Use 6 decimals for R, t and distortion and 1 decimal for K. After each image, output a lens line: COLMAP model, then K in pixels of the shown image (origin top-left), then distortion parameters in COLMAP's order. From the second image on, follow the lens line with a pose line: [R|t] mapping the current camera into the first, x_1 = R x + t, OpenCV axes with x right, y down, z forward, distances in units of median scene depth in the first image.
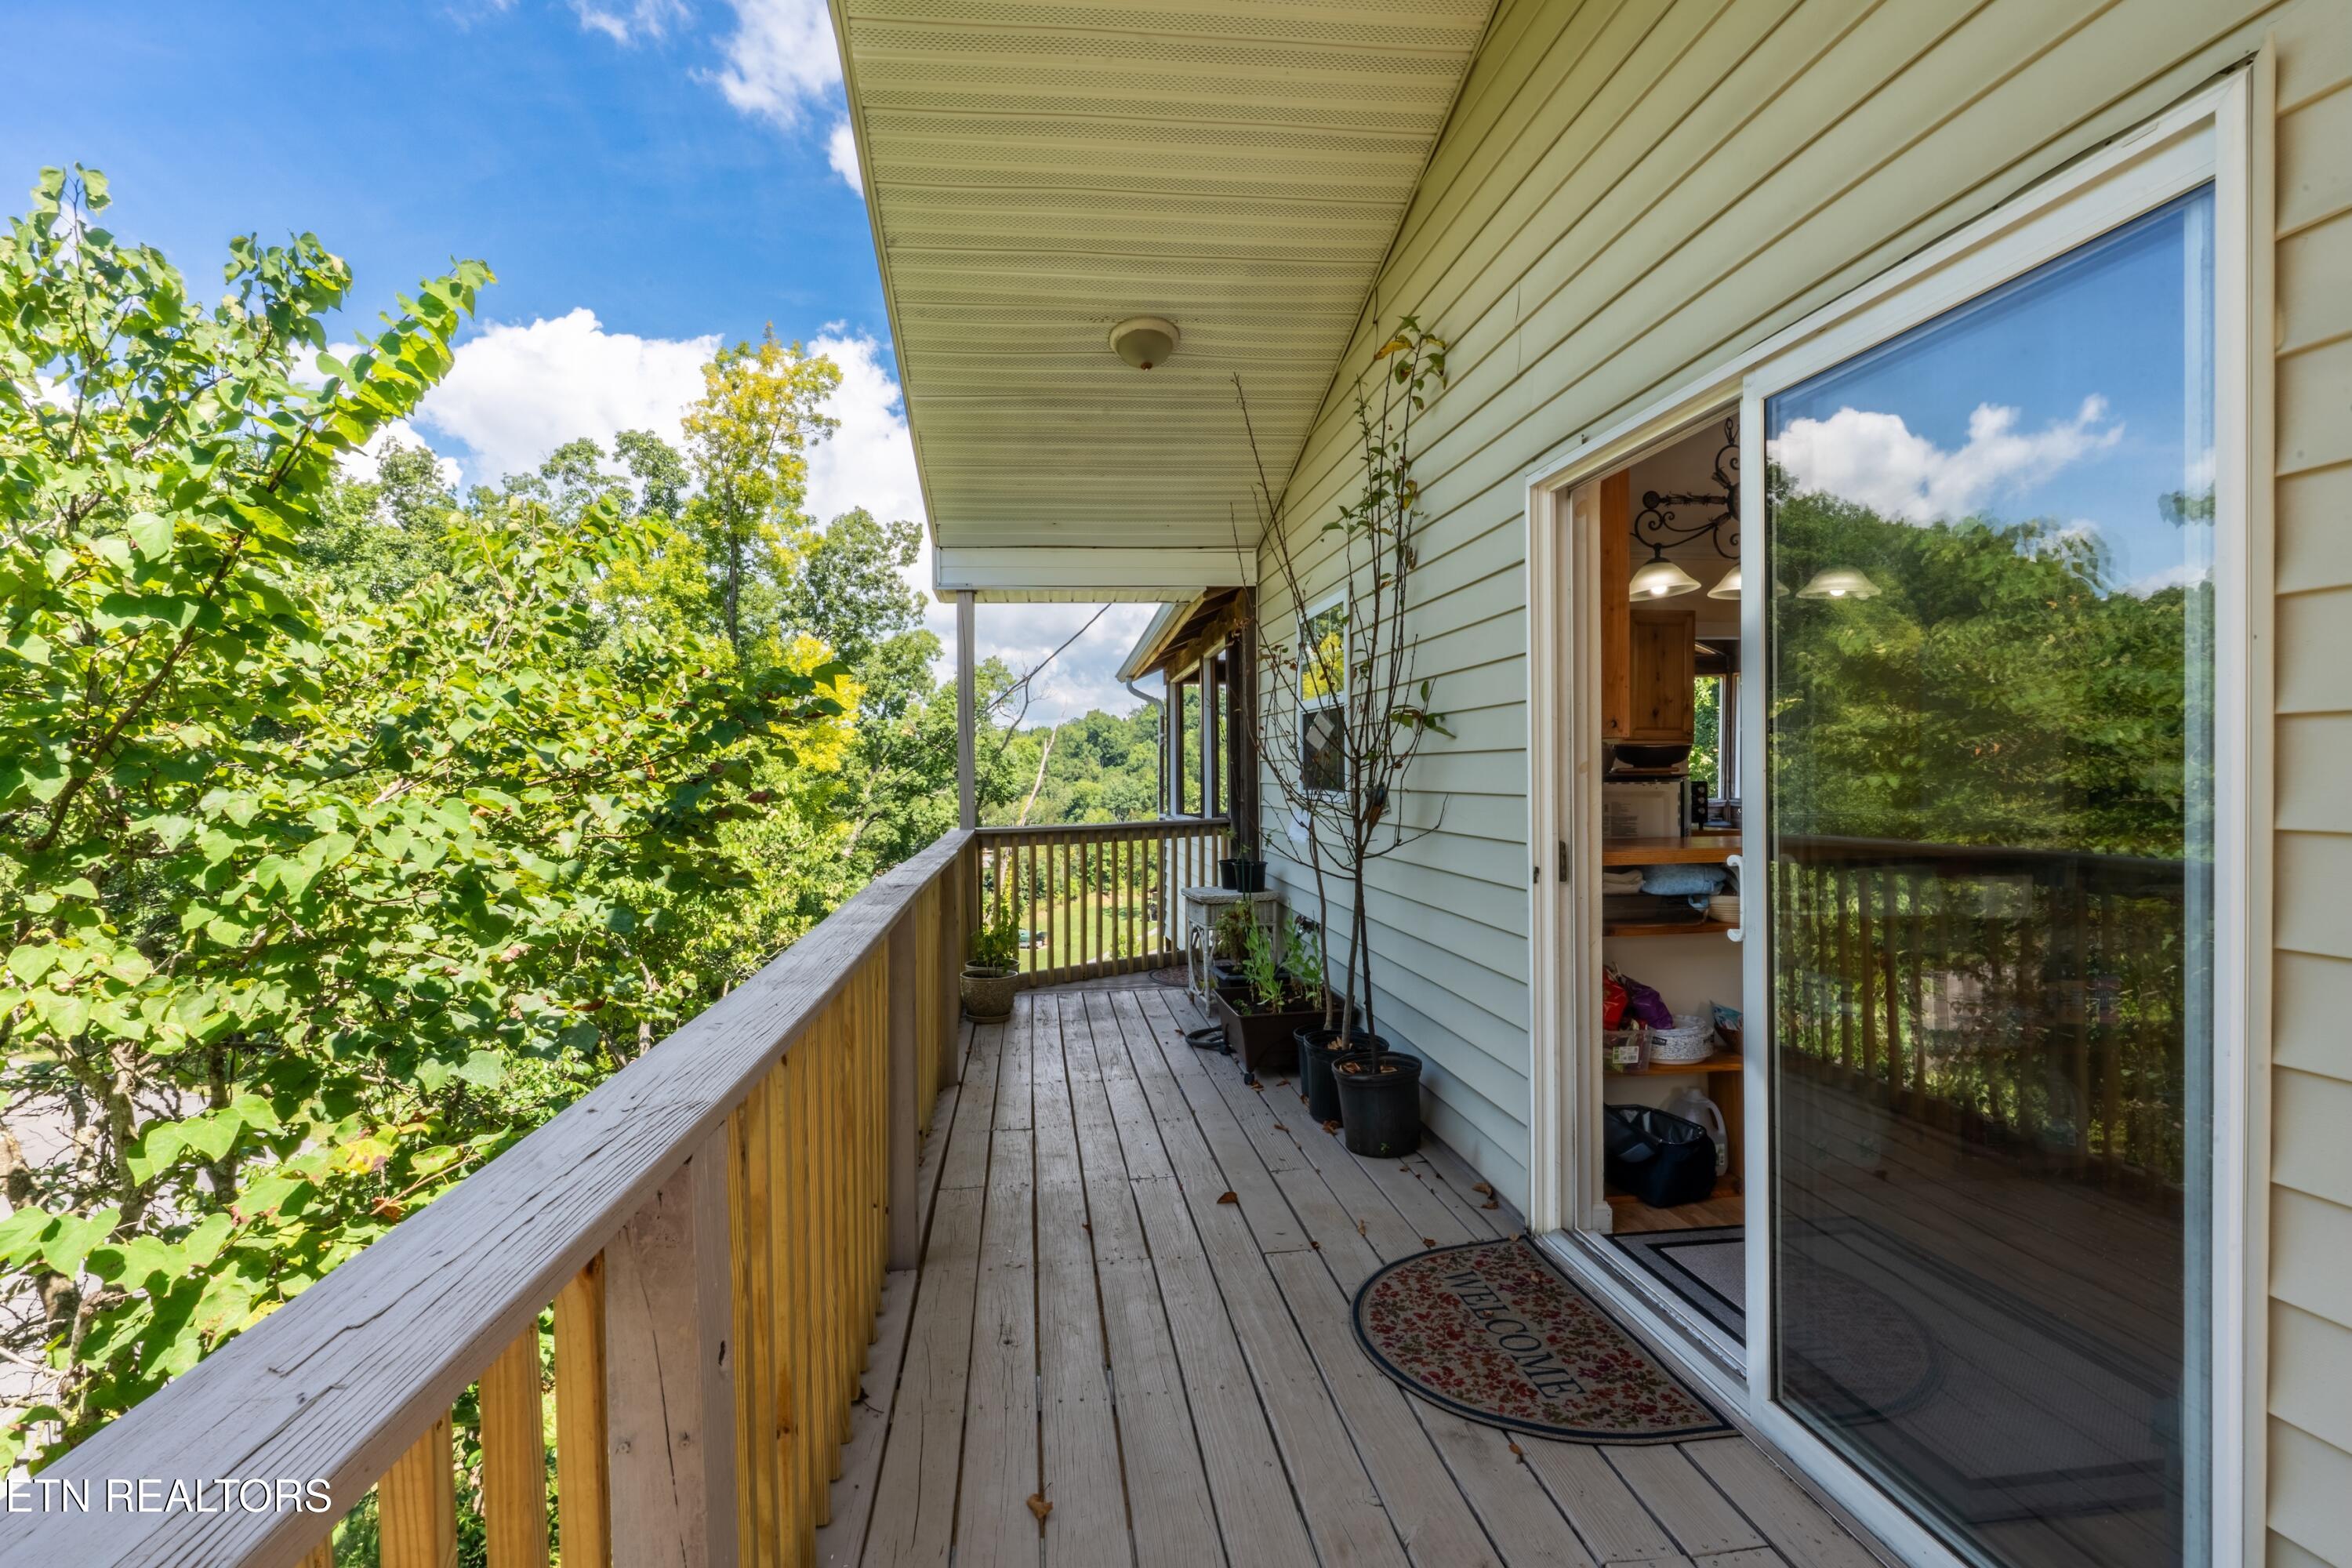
lens RADIAL K [[1165.9, 0, 1180.8], [0, 1165.9, 797.1], [0, 0, 1]] dist [0.001650, -0.000372]
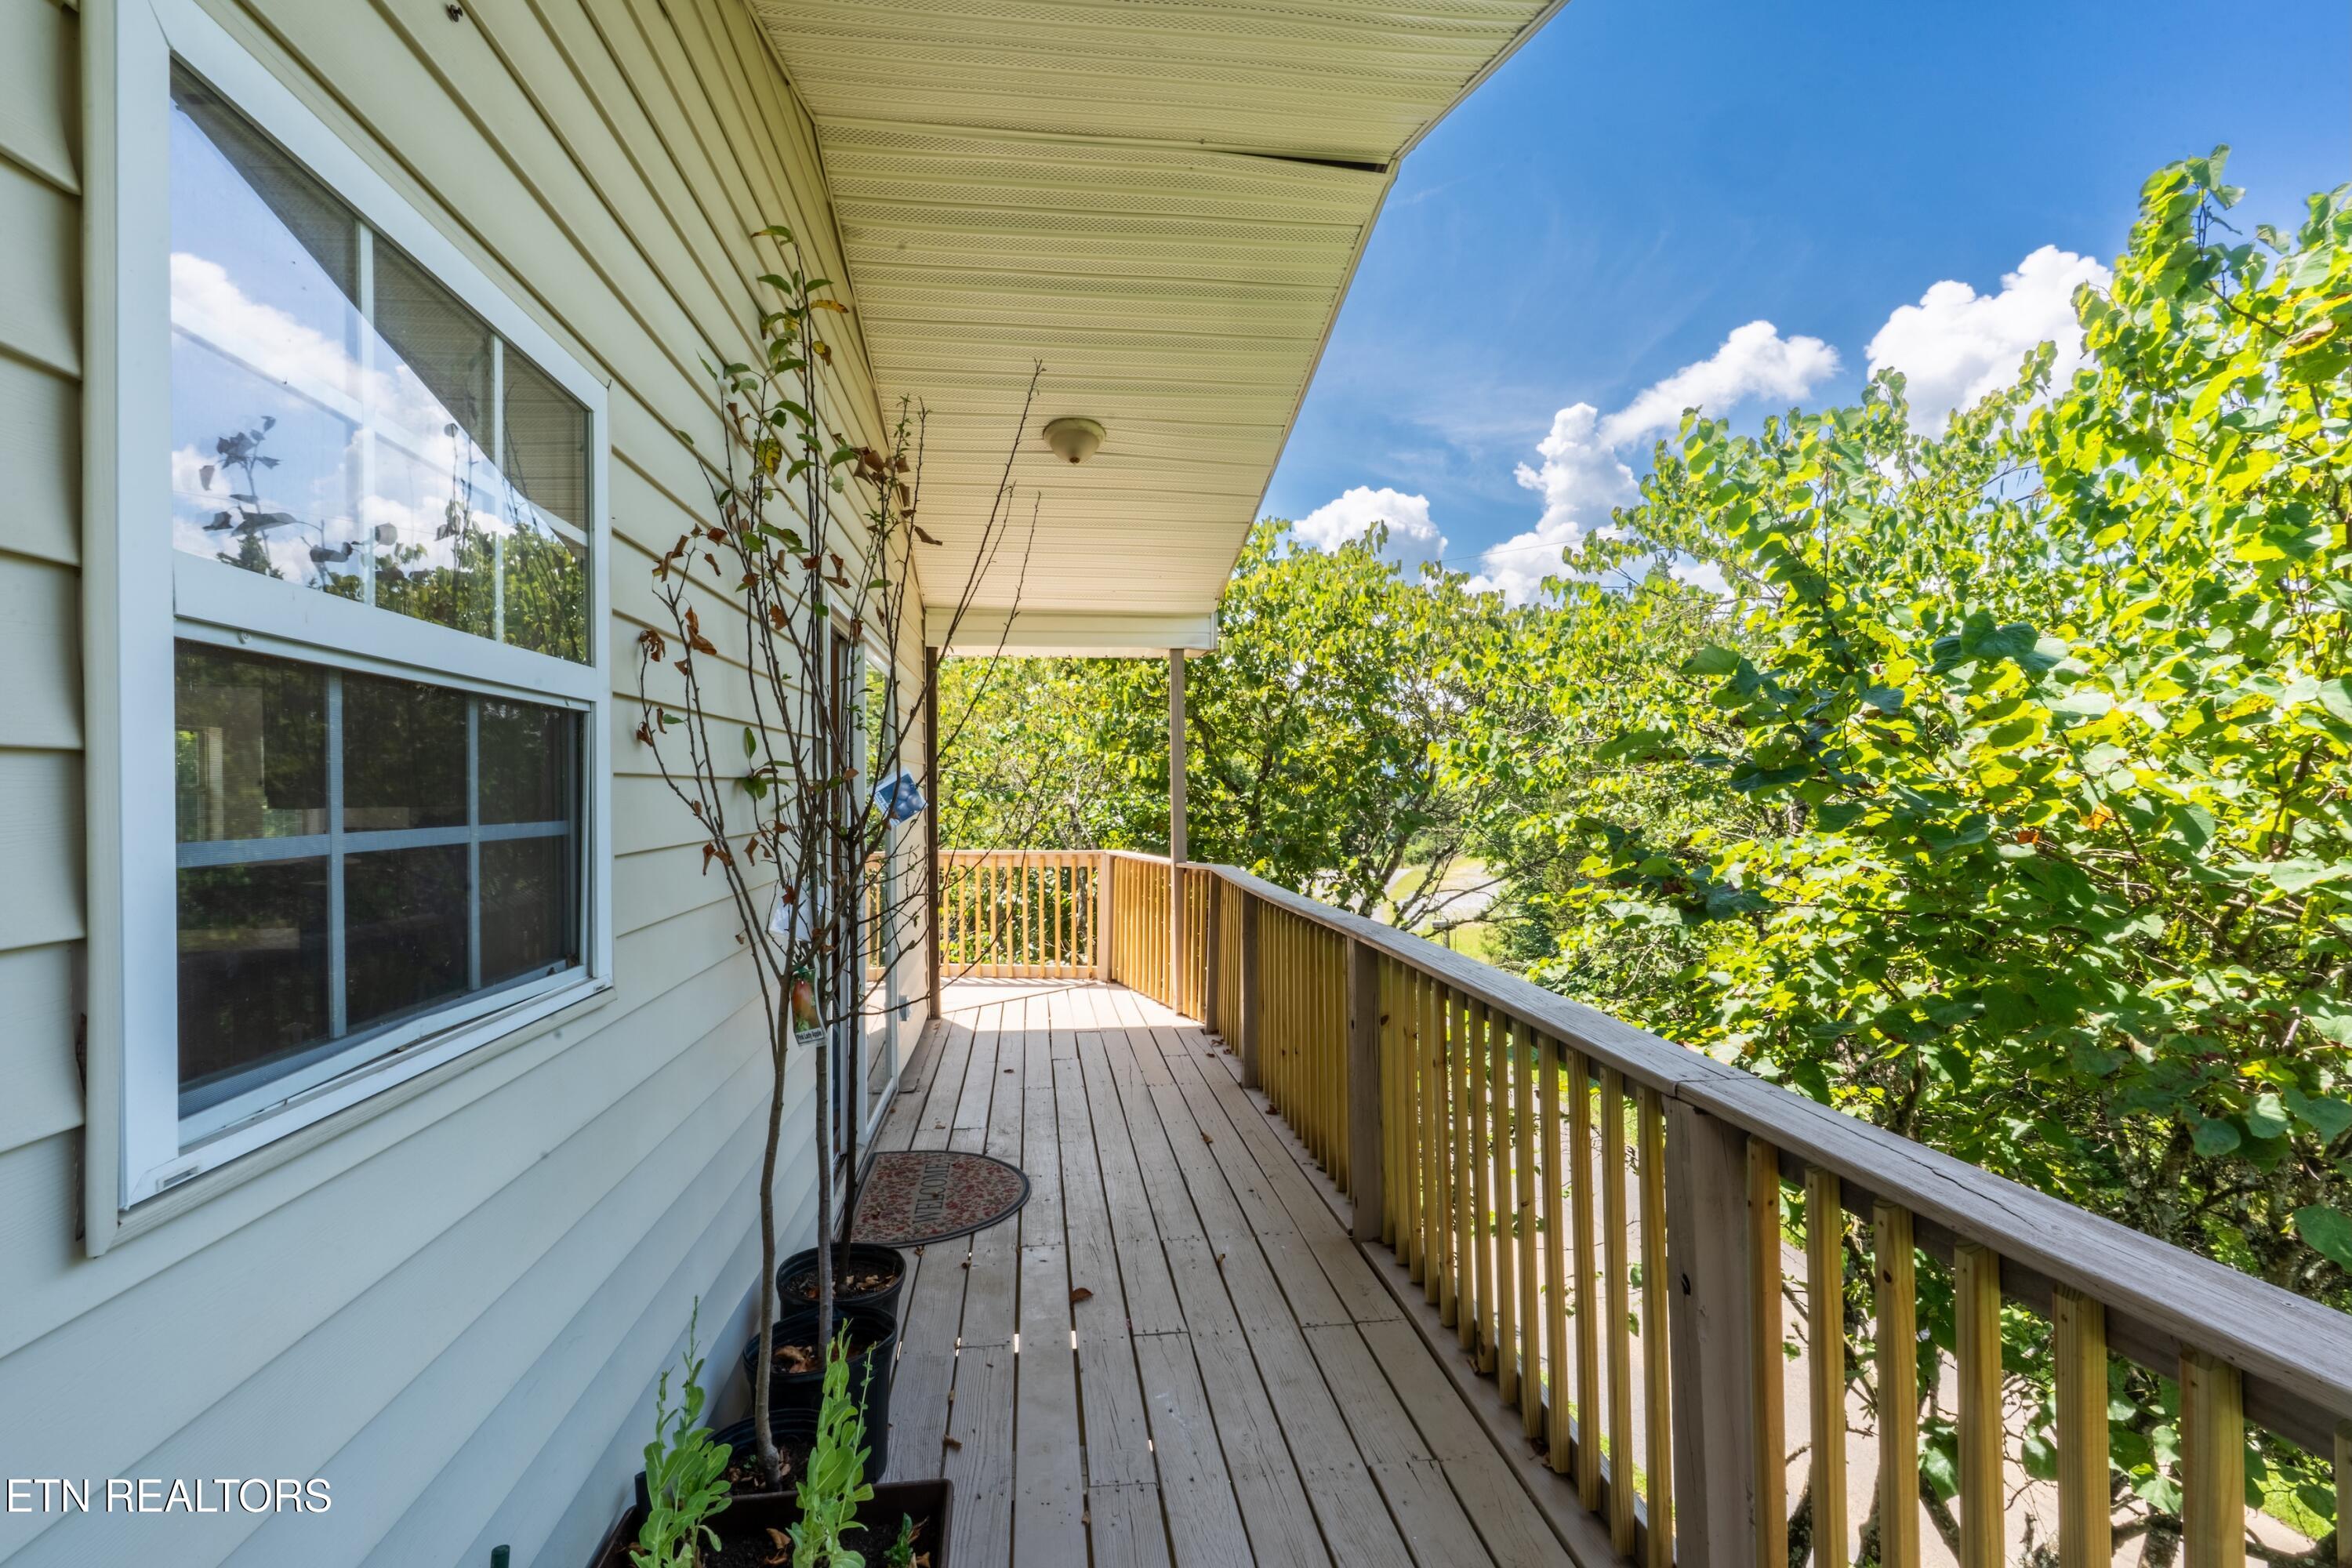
lens RADIAL K [[1126.4, 0, 1177.1], [0, 1126.4, 780.7], [0, 0, 1]] dist [0.001471, -0.000587]
pose [[-0.999787, 0.019851, 0.005654, -0.063675], [0.019925, 0.999712, 0.013382, -0.101583], [-0.005386, 0.013492, -0.999894, 2.335213]]
